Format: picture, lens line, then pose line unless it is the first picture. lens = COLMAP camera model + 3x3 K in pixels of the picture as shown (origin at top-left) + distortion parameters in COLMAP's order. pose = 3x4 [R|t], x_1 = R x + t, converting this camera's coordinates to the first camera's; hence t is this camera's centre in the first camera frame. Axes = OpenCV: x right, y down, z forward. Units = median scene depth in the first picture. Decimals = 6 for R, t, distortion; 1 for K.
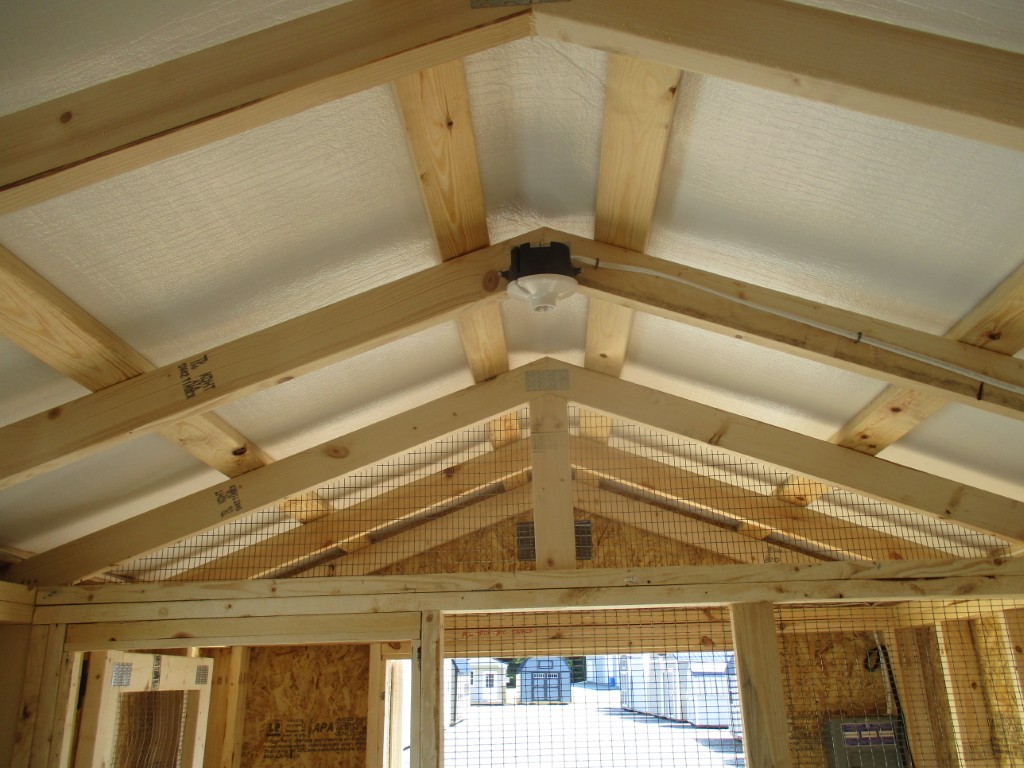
lens RADIAL K [[850.2, 0, 513.6], [0, 850.2, 383.6], [0, 0, 1]] dist [-0.035884, 0.020631]
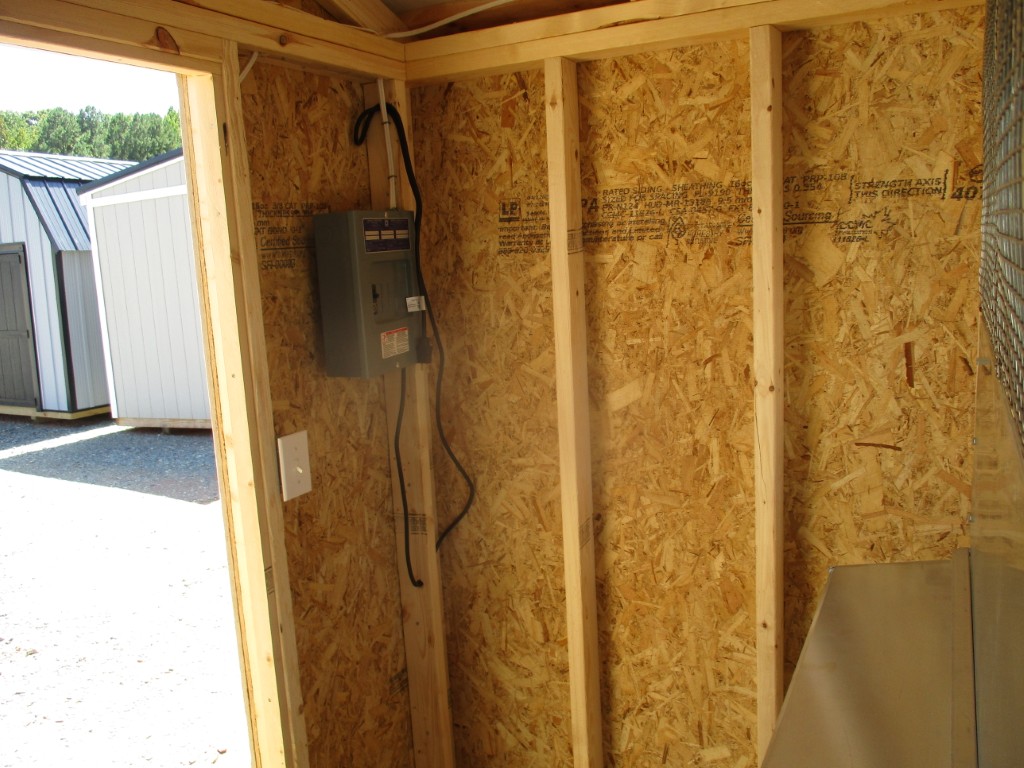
lens RADIAL K [[850.2, 0, 511.8], [0, 850.2, 382.3], [0, 0, 1]] dist [-0.035884, 0.020631]
pose [[0.422968, -0.154263, 0.892917, -0.112963], [-0.256531, 0.924705, 0.281271, 0.304155], [-0.869074, -0.348029, 0.351547, 0.633475]]
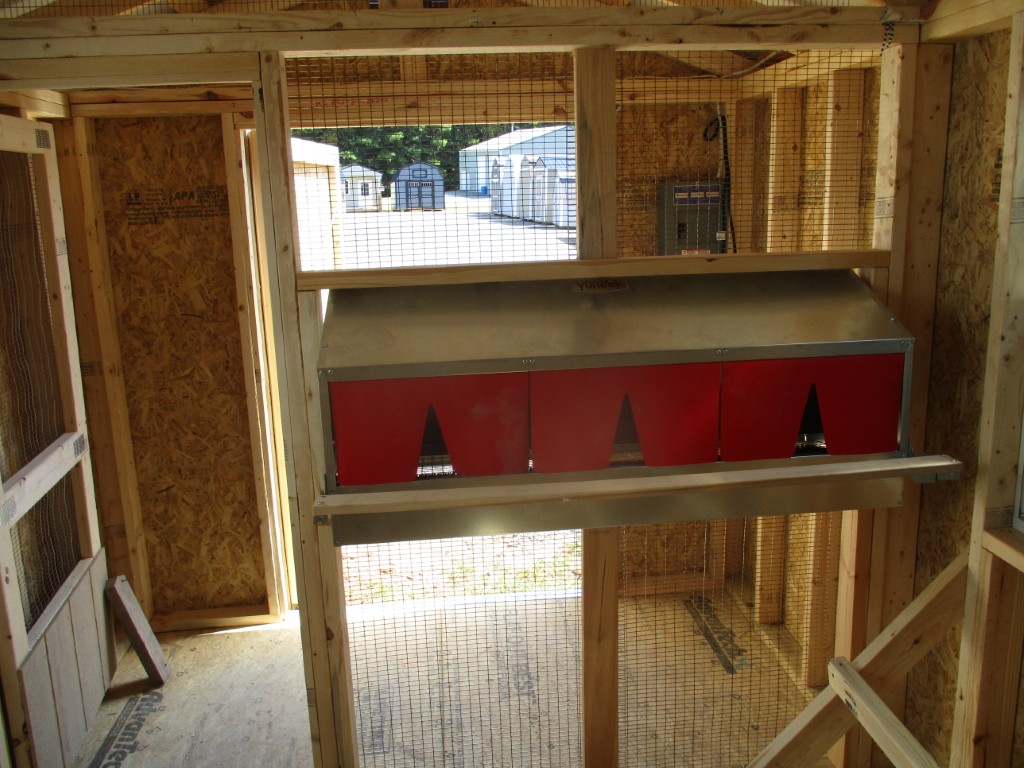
lens RADIAL K [[850.2, 0, 515.0], [0, 850.2, 382.9], [0, 0, 1]] dist [-0.035884, 0.020631]
pose [[0.989892, -0.040711, 0.135853, 0.022507], [-0.037098, 0.850228, 0.525107, 0.048956], [-0.136883, -0.524839, 0.840123, -0.030484]]
